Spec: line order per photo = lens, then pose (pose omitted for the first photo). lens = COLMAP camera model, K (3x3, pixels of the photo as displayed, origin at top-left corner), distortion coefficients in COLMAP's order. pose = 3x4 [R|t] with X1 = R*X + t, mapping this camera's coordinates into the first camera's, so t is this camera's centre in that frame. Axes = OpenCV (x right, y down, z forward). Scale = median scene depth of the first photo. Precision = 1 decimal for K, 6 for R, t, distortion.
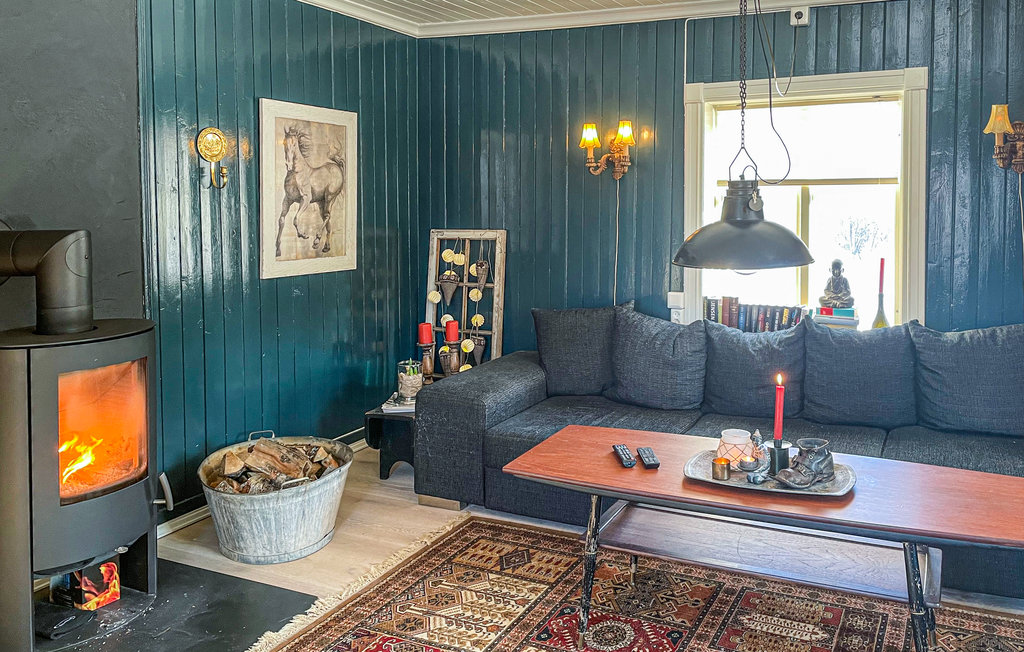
lens RADIAL K [[805.2, 0, 596.0], [0, 805.2, 310.5], [0, 0, 1]] dist [0.090110, -0.083508]
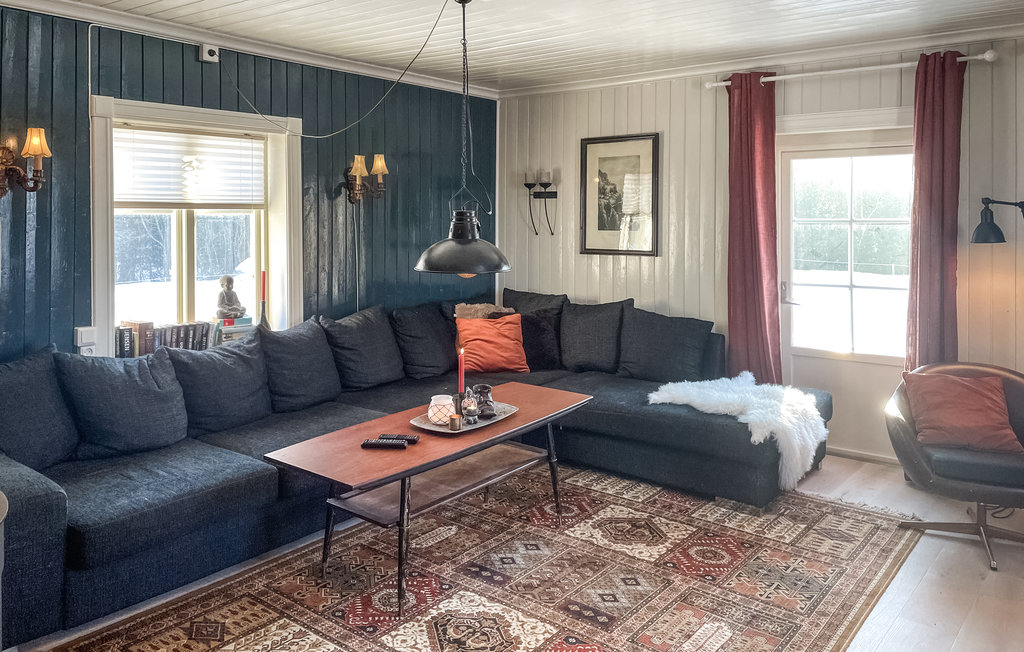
lens RADIAL K [[773.9, 0, 512.0], [0, 773.9, 326.0], [0, 0, 1]] dist [0.080625, -0.061646]
pose [[0.255869, -0.135569, 0.957158, -0.661170], [0.143427, 0.984484, 0.101098, -0.048265], [-0.956012, 0.111415, 0.271343, 0.349643]]
